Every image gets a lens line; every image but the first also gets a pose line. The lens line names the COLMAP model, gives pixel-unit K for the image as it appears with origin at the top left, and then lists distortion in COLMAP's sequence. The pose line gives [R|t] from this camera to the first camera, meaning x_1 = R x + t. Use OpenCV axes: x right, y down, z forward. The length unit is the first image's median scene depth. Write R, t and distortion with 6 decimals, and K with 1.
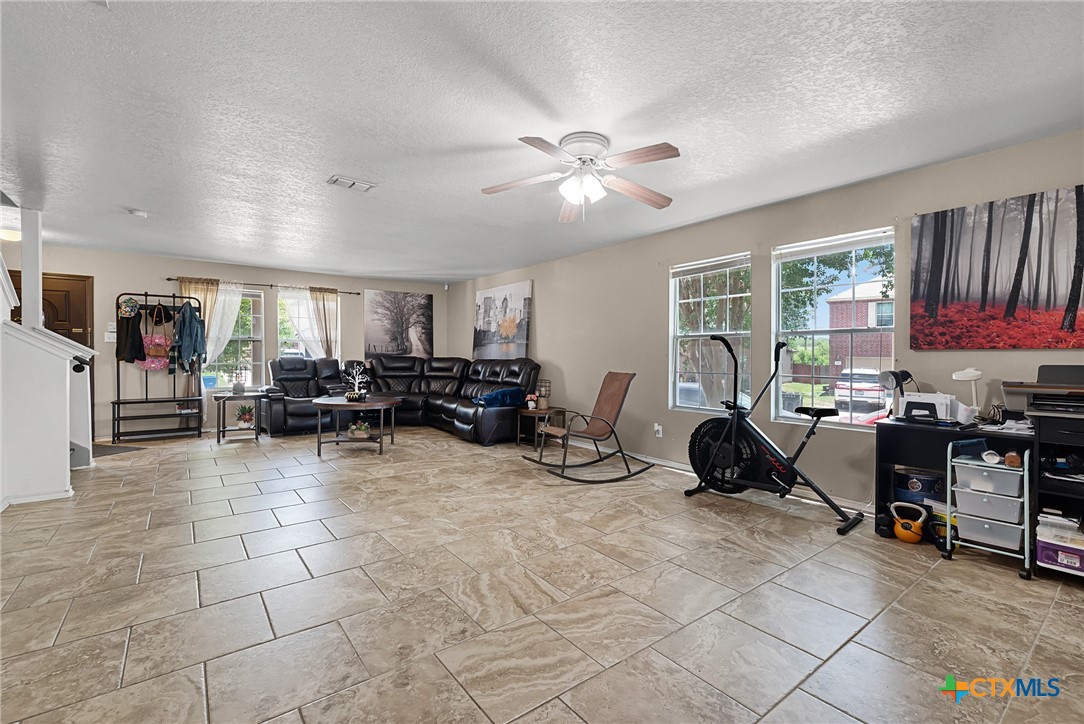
lens RADIAL K [[476.1, 0, 537.3], [0, 476.1, 368.0], [0, 0, 1]] dist [0.000835, 0.000171]
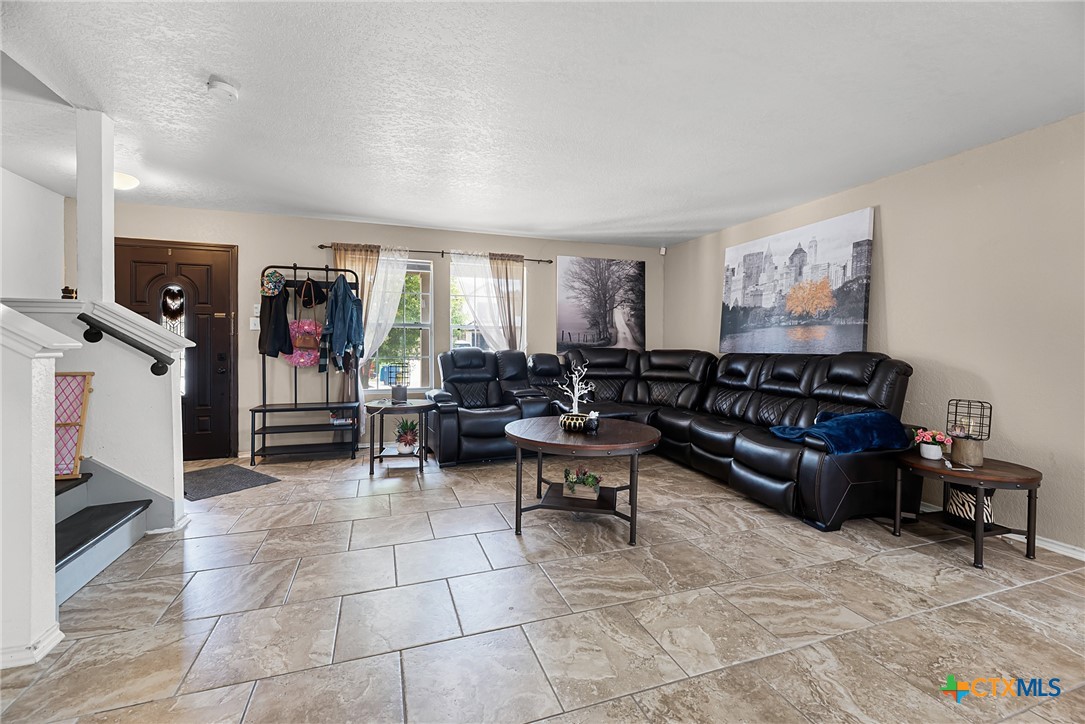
lens RADIAL K [[443.9, 0, 542.5], [0, 443.9, 362.0], [0, 0, 1]] dist [0.004049, 0.000728]
pose [[0.957749, 0.009888, -0.287435, -0.225242], [-0.007078, 0.999917, 0.010811, -0.012666], [0.287518, -0.008320, 0.957739, 0.411159]]
